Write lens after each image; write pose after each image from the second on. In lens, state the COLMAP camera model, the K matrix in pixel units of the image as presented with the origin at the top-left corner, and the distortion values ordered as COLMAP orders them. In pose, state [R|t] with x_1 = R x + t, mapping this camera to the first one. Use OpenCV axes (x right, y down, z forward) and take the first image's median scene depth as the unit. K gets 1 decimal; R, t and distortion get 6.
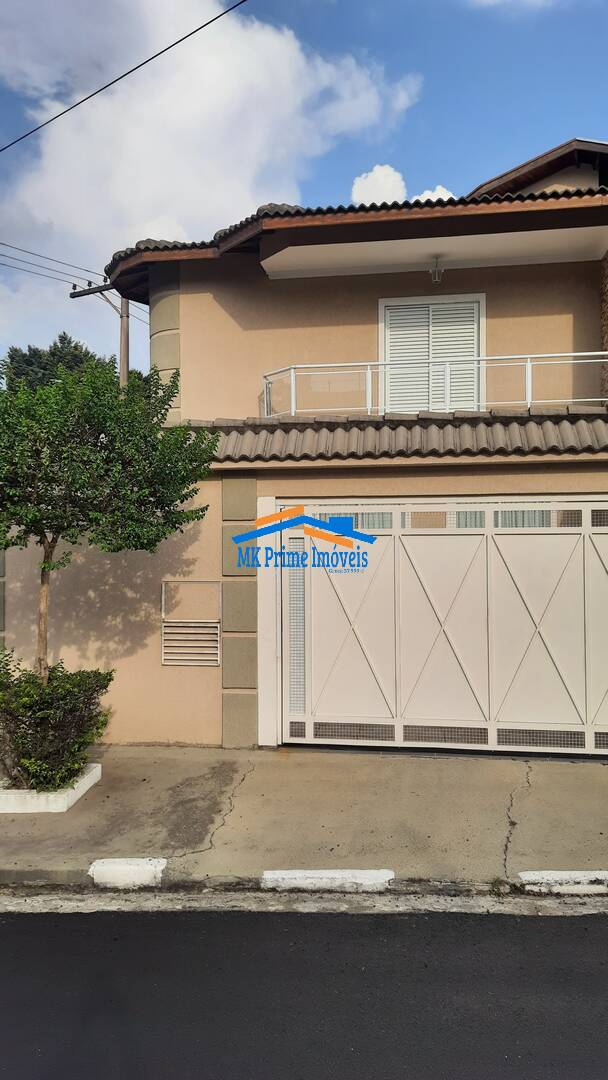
lens RADIAL K [[762.7, 0, 301.5], [0, 762.7, 538.6], [0, 0, 1]] dist [0.148596, -0.184214]
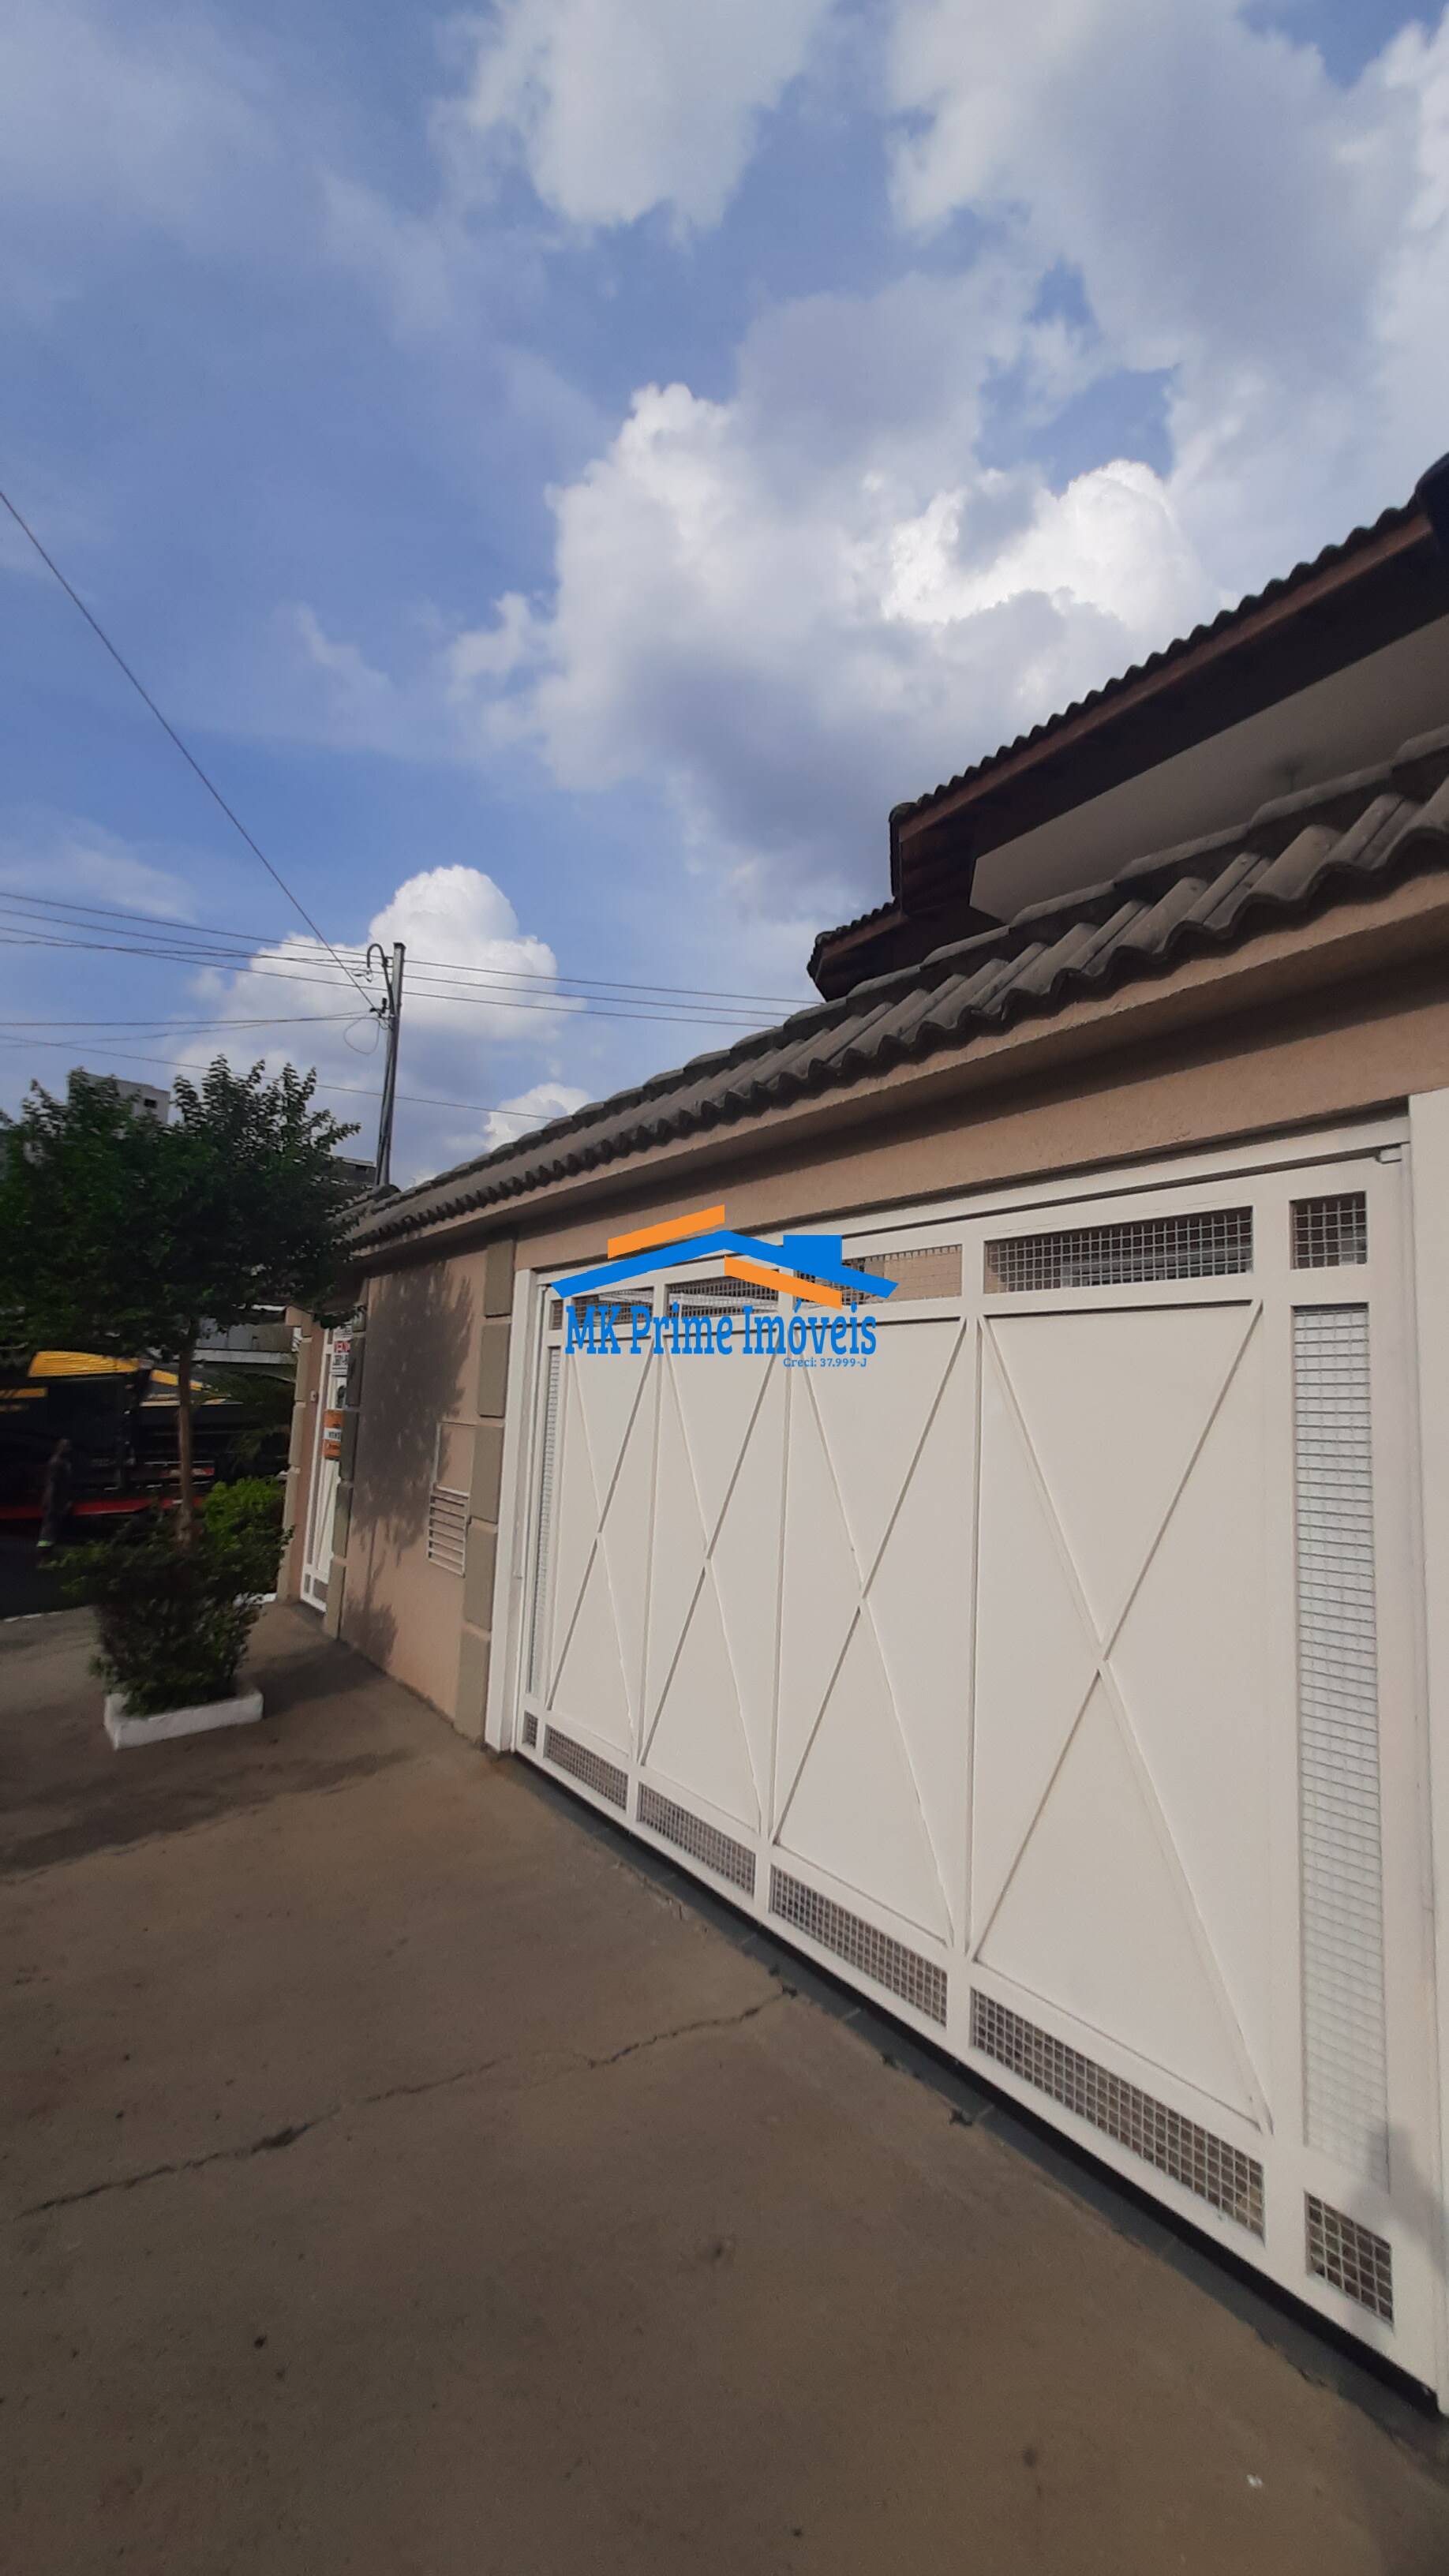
lens RADIAL K [[1014.0, 0, 722.2], [0, 1014.0, 1291.5], [0, 0, 1]] dist [-0.000184, 0.000031]
pose [[0.701638, -0.047585, -0.710943, 0.582798], [-0.039114, 0.993691, -0.105112, 0.030845], [0.711459, 0.101558, 0.695350, 0.628203]]
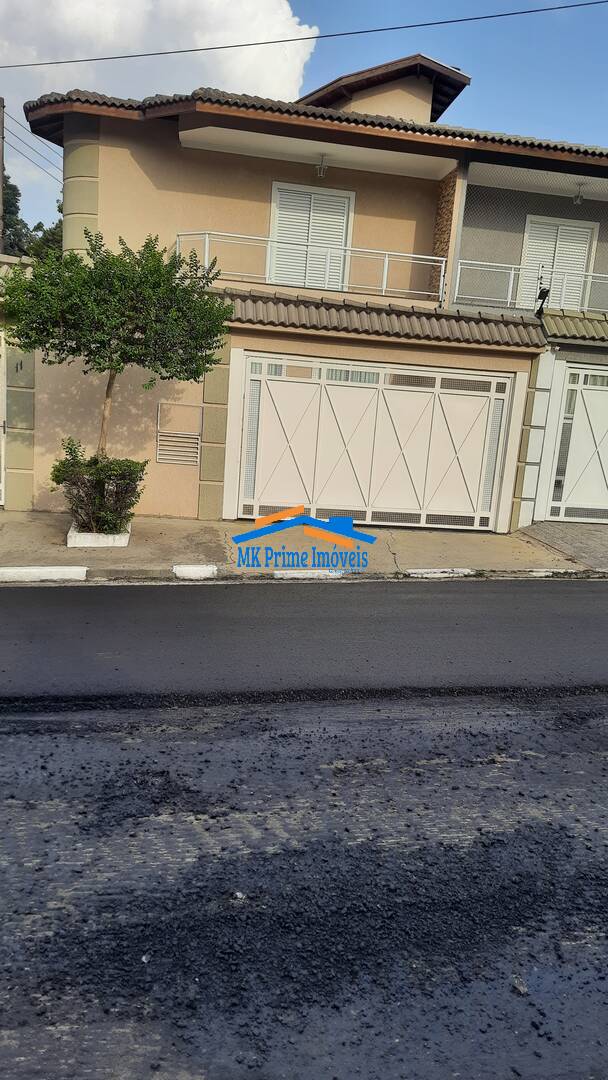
lens RADIAL K [[755.8, 0, 302.1], [0, 755.8, 536.2], [0, 0, 1]] dist [0.090838, -0.082586]
pose [[0.953040, 0.022932, 0.301976, -0.359079], [-0.082143, 0.979323, 0.184876, 0.016214], [-0.291493, -0.200999, 0.935217, -0.438219]]
